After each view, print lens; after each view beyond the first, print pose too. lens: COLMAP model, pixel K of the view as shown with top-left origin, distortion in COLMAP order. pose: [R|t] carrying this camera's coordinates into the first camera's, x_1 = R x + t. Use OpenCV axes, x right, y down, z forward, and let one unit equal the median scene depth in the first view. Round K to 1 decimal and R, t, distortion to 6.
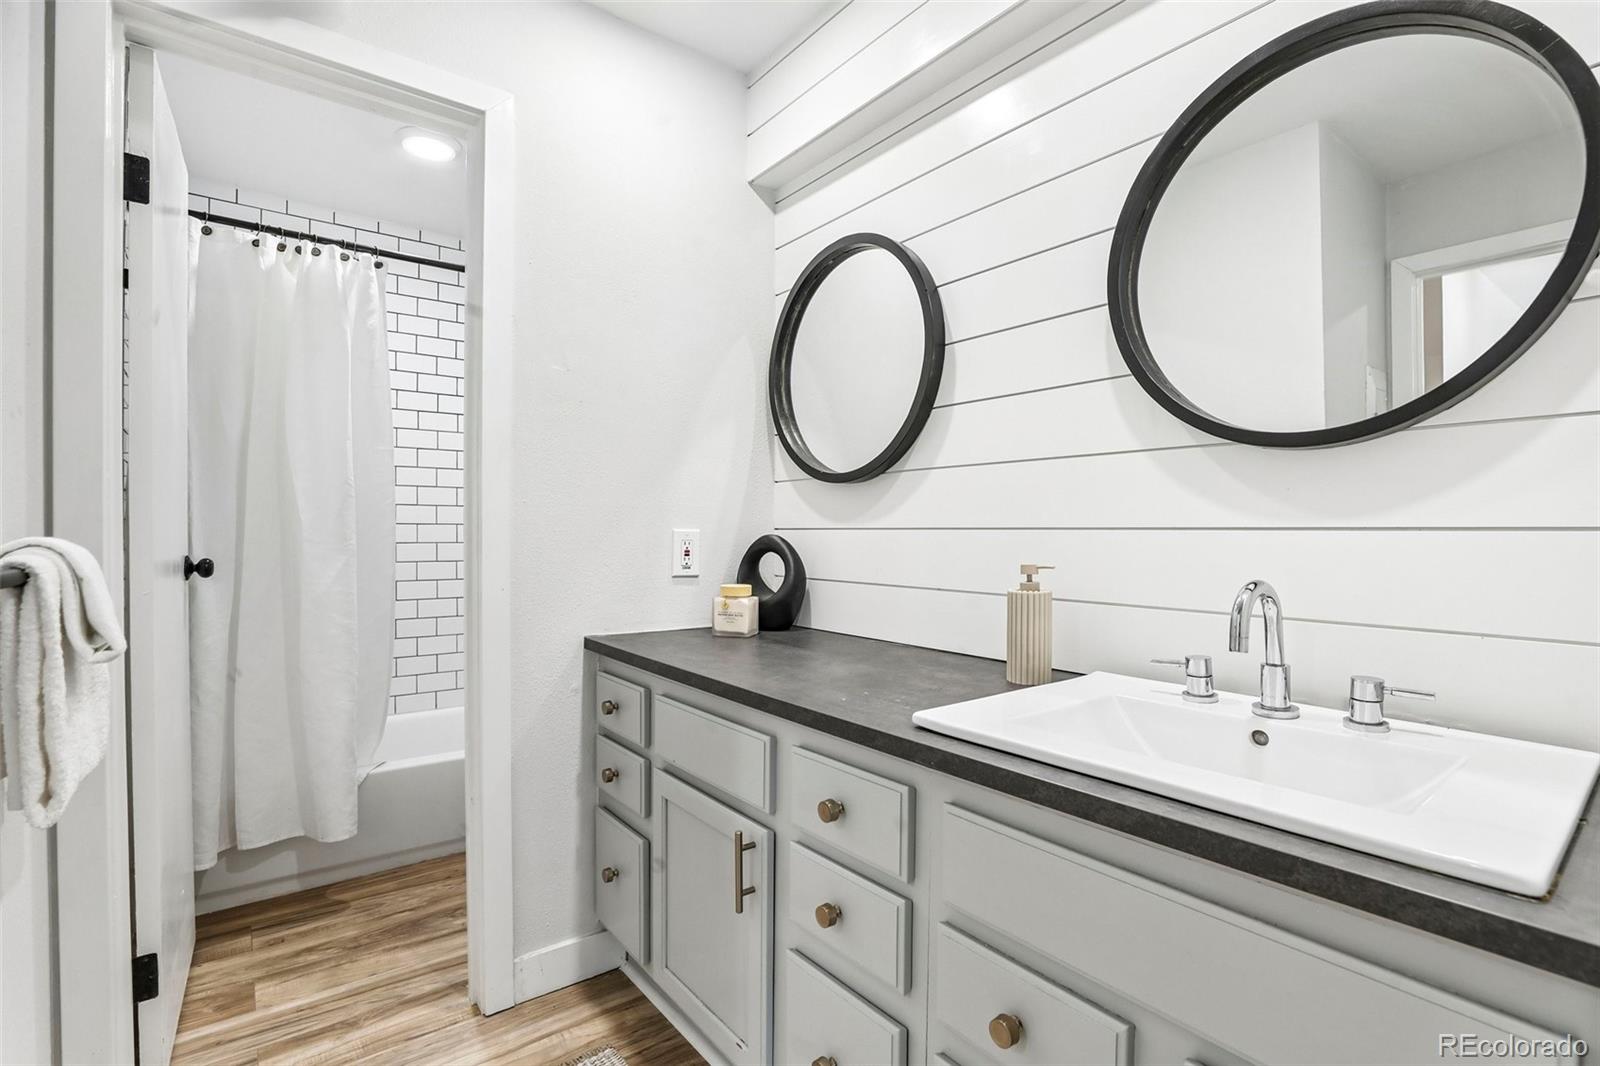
lens RADIAL K [[738.3, 0, 798.4], [0, 738.3, 526.4], [0, 0, 1]] dist [-0.009963, 0.000058]
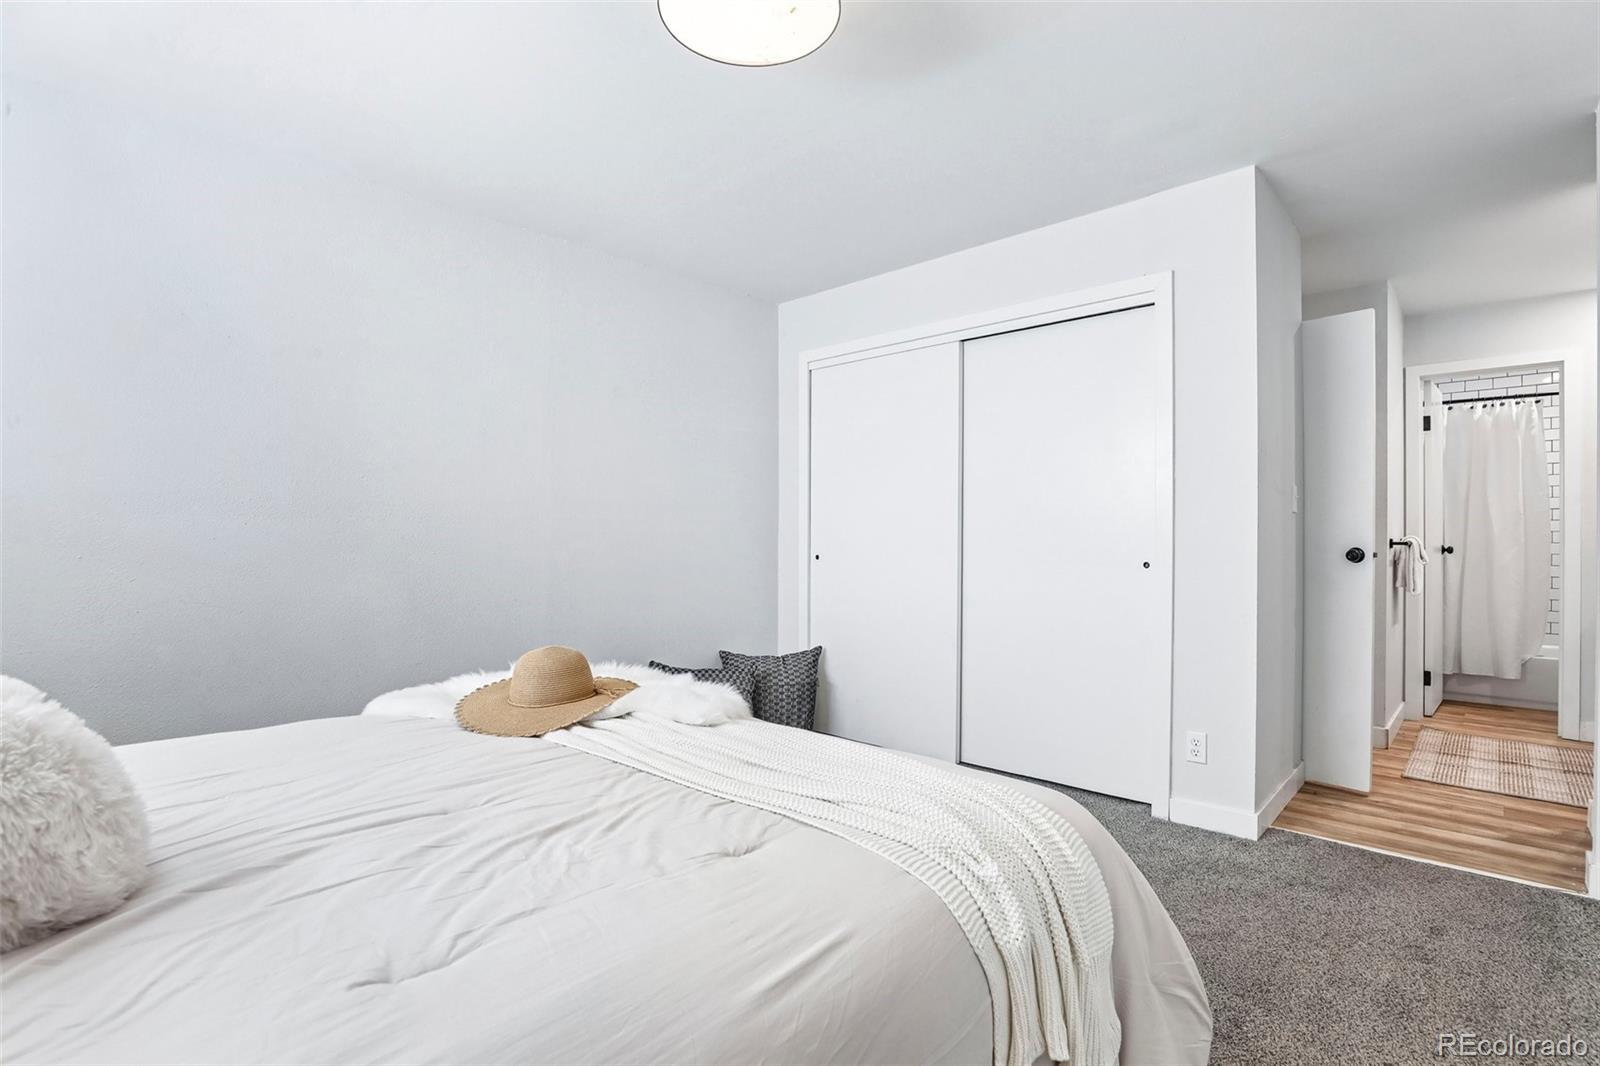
lens RADIAL K [[753.9, 0, 798.5], [0, 753.9, 533.9], [0, 0, 1]] dist [-0.031945, 0.003082]
pose [[0.164999, -0.001654, -0.986292, 1.184617], [-0.005986, 0.999978, -0.002678, 0.018436], [0.986276, 0.006346, 0.164985, -1.460593]]
